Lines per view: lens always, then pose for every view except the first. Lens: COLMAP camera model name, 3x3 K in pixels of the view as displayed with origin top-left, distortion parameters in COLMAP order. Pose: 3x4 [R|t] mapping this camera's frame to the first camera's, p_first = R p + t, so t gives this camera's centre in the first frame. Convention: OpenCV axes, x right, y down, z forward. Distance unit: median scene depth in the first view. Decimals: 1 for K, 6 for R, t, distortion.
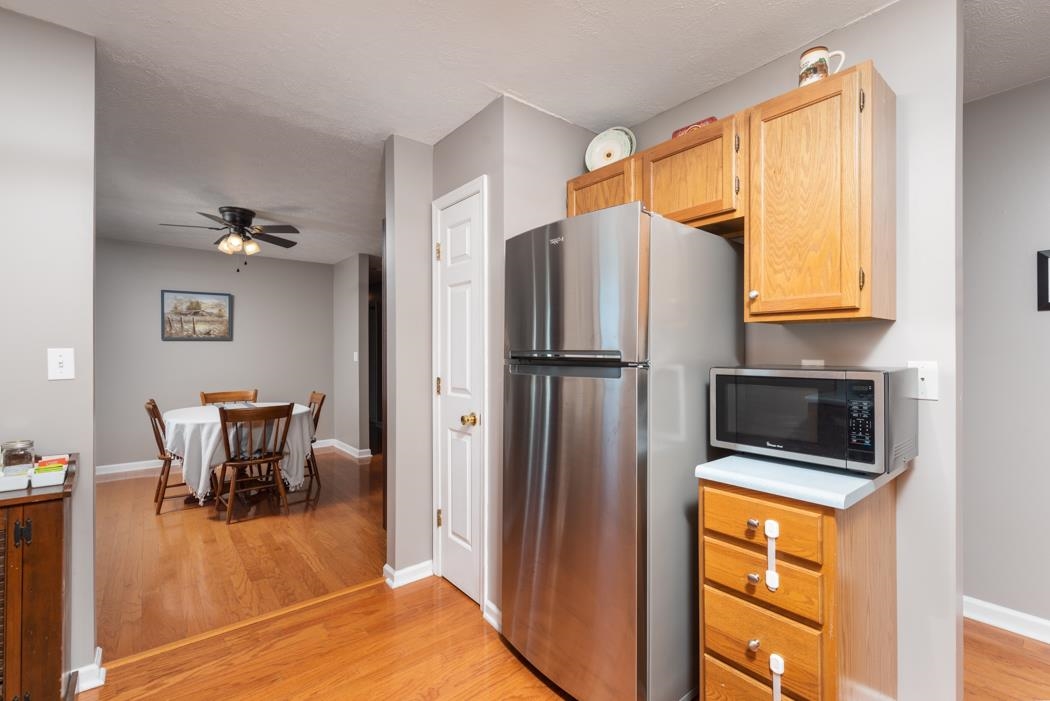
lens RADIAL K [[460.4, 0, 527.7], [0, 460.4, 351.0], [0, 0, 1]] dist [0.001204, -0.000557]
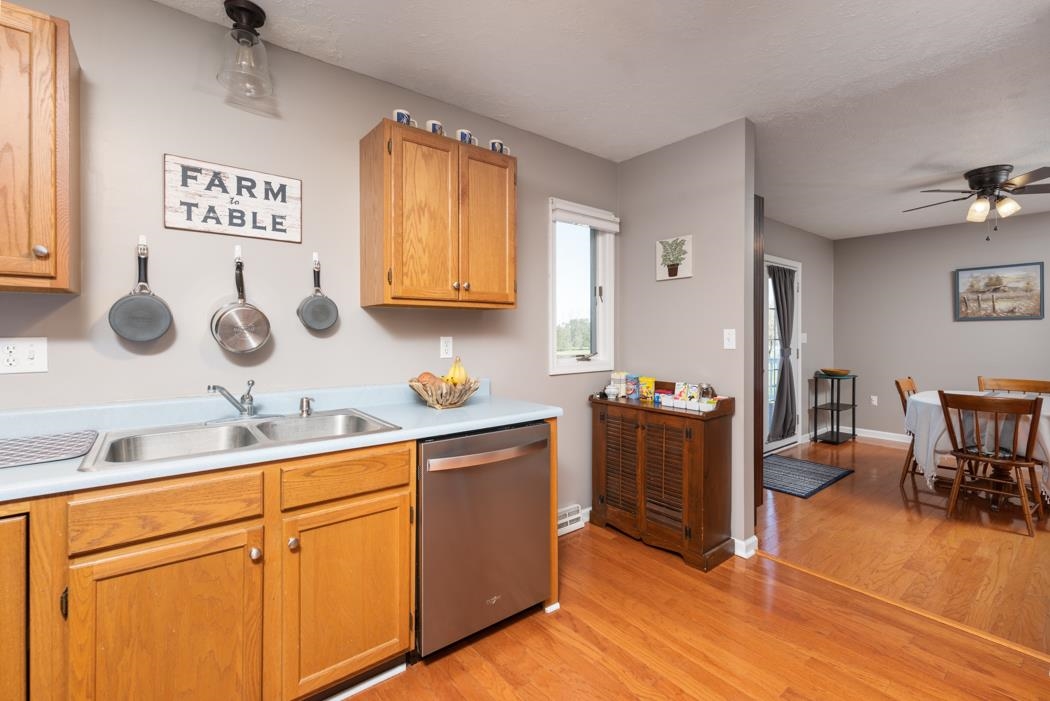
lens RADIAL K [[460.4, 0, 542.2], [0, 460.4, 333.8], [0, 0, 1]] dist [0.001204, -0.000557]
pose [[0.007975, -0.003069, -0.999963, 0.234200], [0.003557, 0.999989, -0.003040, 0.004983], [0.999962, -0.003533, 0.007985, 0.148145]]
